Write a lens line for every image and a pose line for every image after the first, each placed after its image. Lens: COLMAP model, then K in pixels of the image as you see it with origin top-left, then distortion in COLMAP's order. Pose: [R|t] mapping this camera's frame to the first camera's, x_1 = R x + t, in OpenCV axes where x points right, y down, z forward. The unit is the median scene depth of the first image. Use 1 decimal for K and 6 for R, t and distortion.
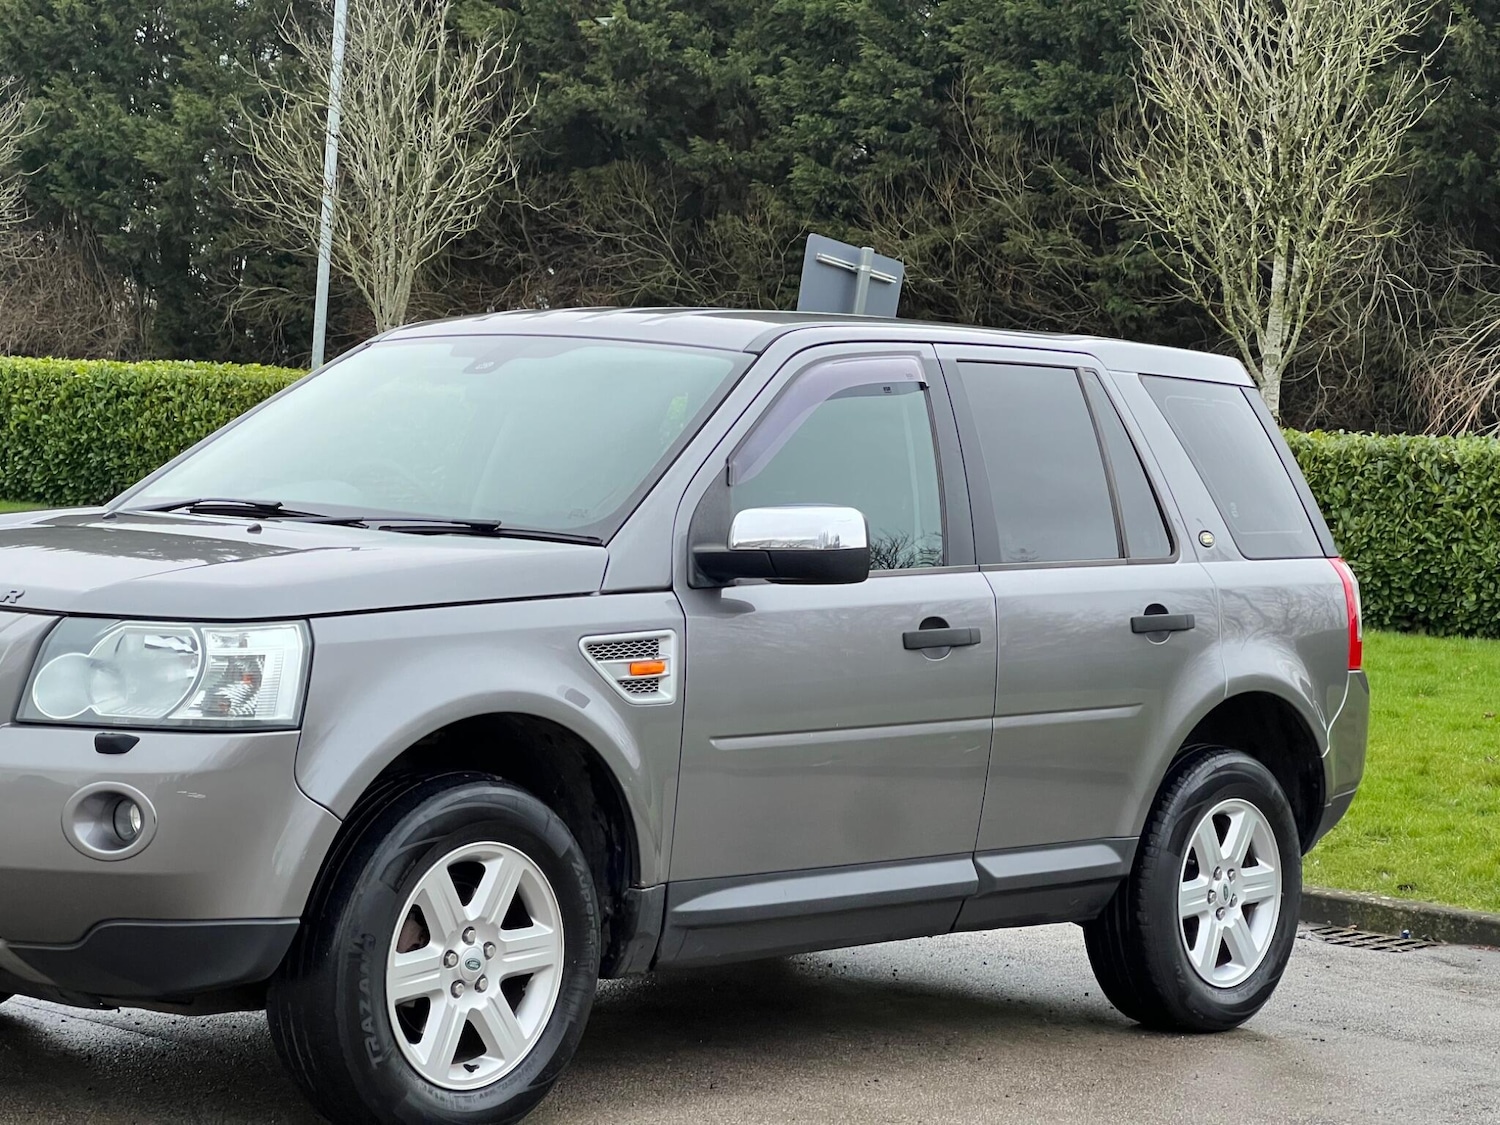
lens RADIAL K [[3296.4, 0, 729.2], [0, 3296.4, 583.7], [0, 0, 1]] dist [-0.006065, 2.682081]
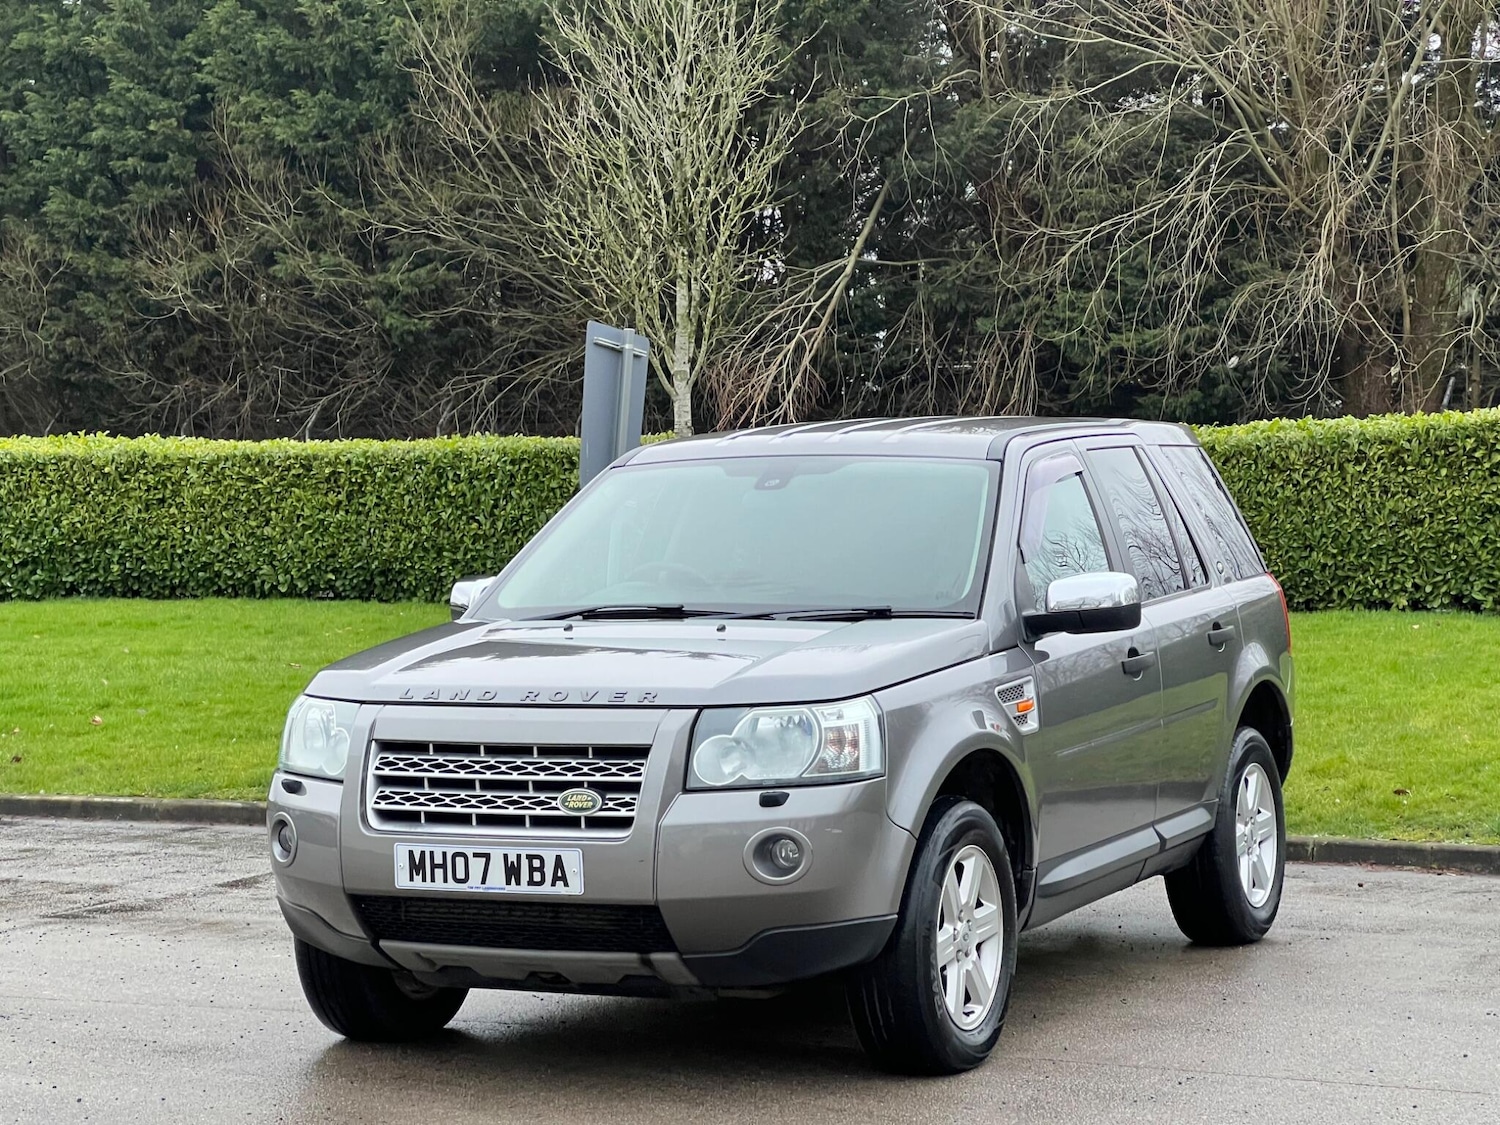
lens RADIAL K [[3296.4, 0, 729.2], [0, 3296.4, 583.7], [0, 0, 1]] dist [-0.006065, 2.682081]
pose [[0.957592, -0.083511, 0.275760, -0.076260], [0.082410, 0.996476, 0.015598, -0.008313], [-0.276091, 0.007789, 0.961100, -0.038809]]
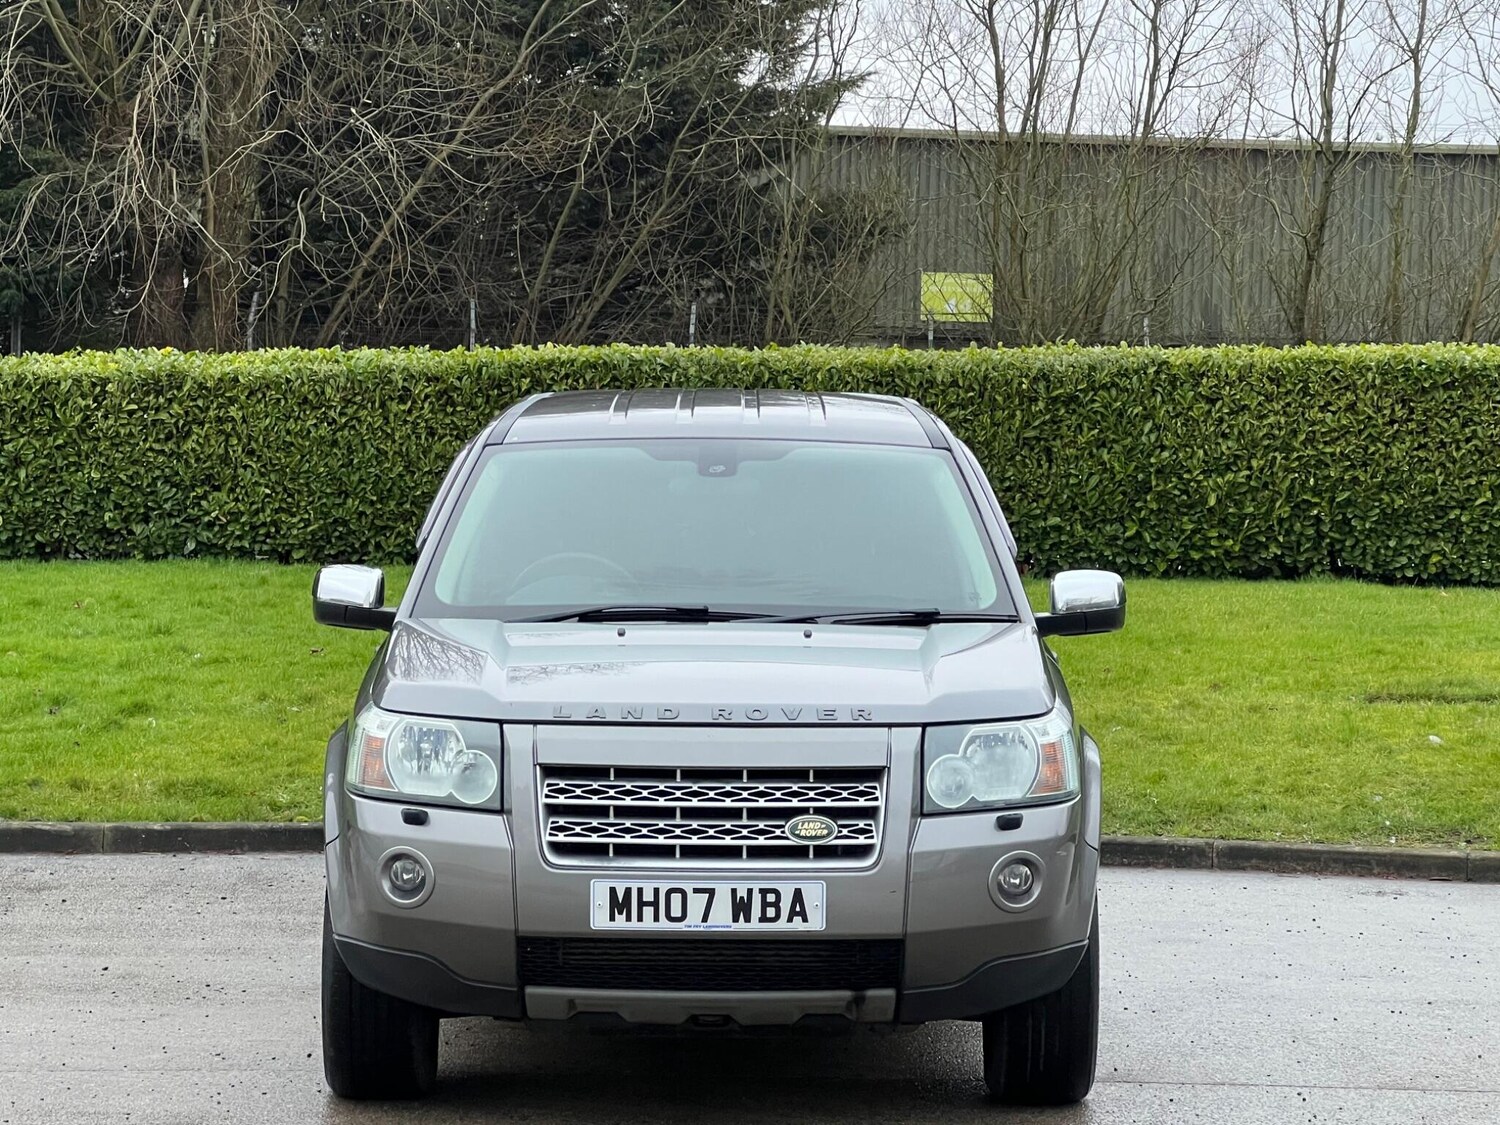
lens RADIAL K [[3824.0, 0, 734.7], [0, 3824.0, 567.1], [0, 0, 1]] dist [-0.271510, 6.857249]
pose [[0.752056, -0.084173, 0.653702, -0.164224], [0.056346, 0.996391, 0.063476, -0.020074], [-0.656687, -0.010904, 0.754085, -0.005034]]
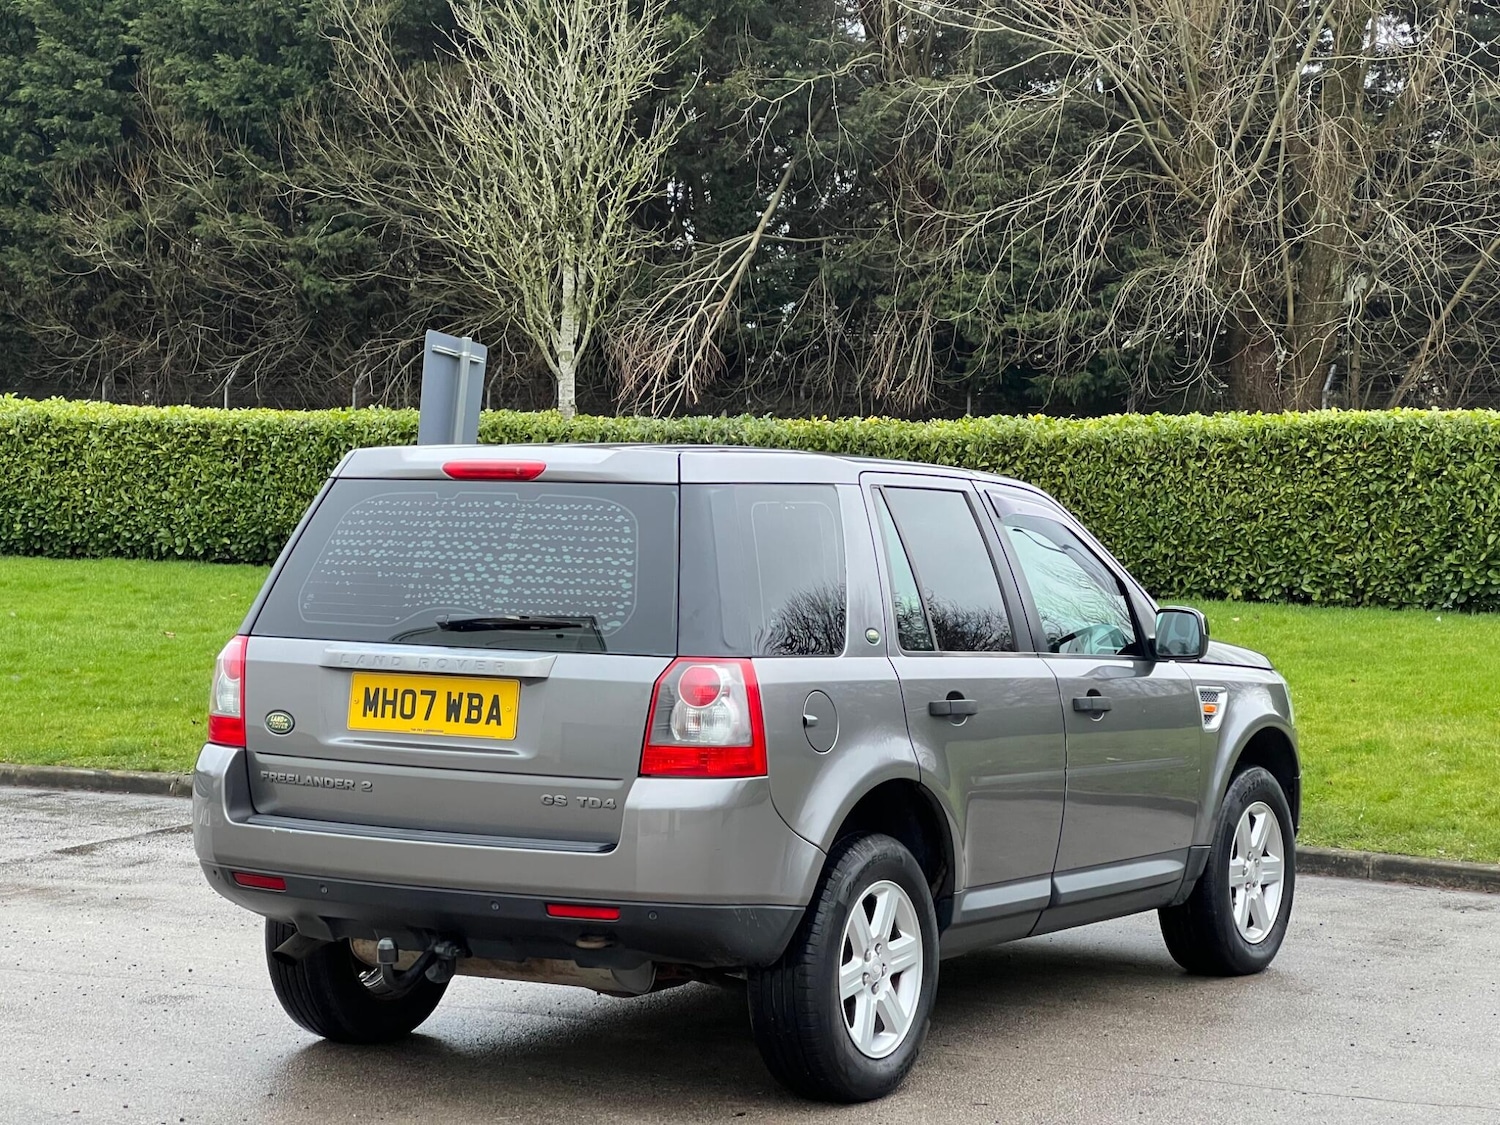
lens RADIAL K [[3289.5, 0, 708.1], [0, 3289.5, 587.4], [0, 0, 1]] dist [0.101436, 0.750719]
pose [[0.956570, -0.066850, 0.283732, -0.069675], [0.059906, 0.997655, 0.033089, -0.013035], [-0.285279, -0.014655, 0.958332, -0.067697]]
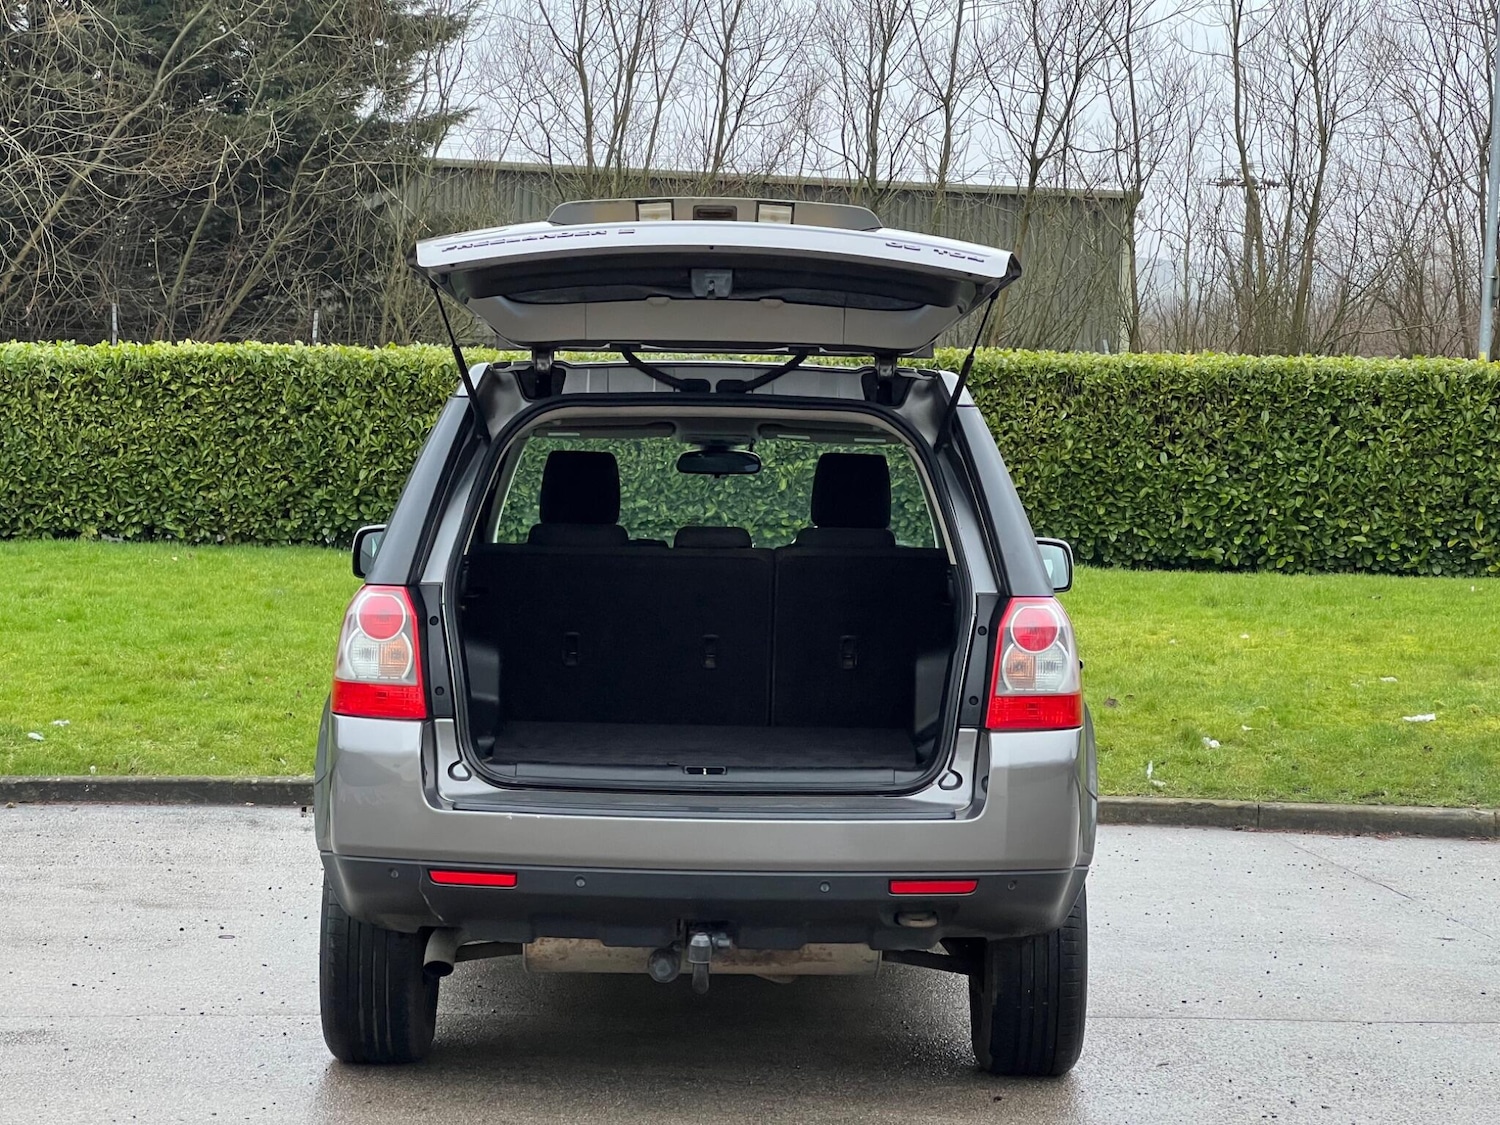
lens RADIAL K [[3296.4, 0, 729.2], [0, 3296.4, 583.7], [0, 0, 1]] dist [-0.006065, 2.682081]
pose [[0.671882, -0.090107, 0.735156, -0.153472], [0.046329, 0.995741, 0.079705, -0.017913], [-0.739208, -0.019494, 0.673195, 0.010180]]
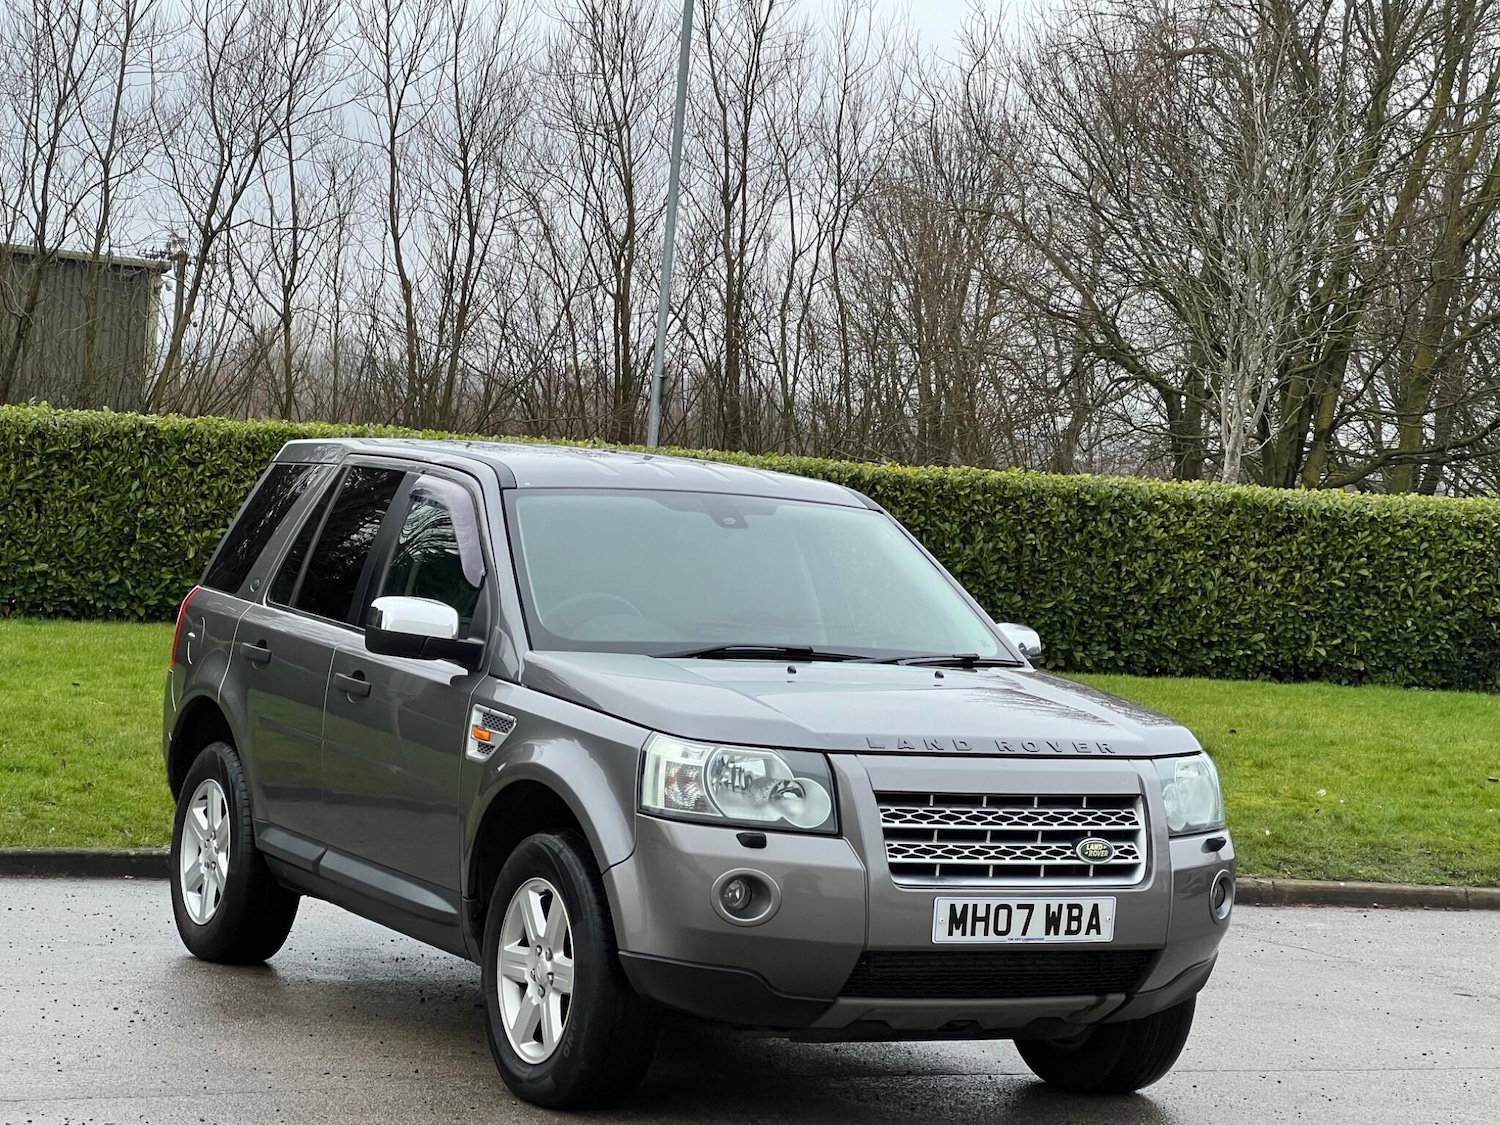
lens RADIAL K [[3296.1, 0, 768.1], [0, 3296.1, 560.6], [0, 0, 1]] dist [-0.036558, 3.311228]
pose [[0.362875, -0.050865, 0.930448, -0.216154], [-0.008451, 0.998288, 0.057870, -0.021394], [-0.931799, -0.028863, 0.361824, 0.089218]]
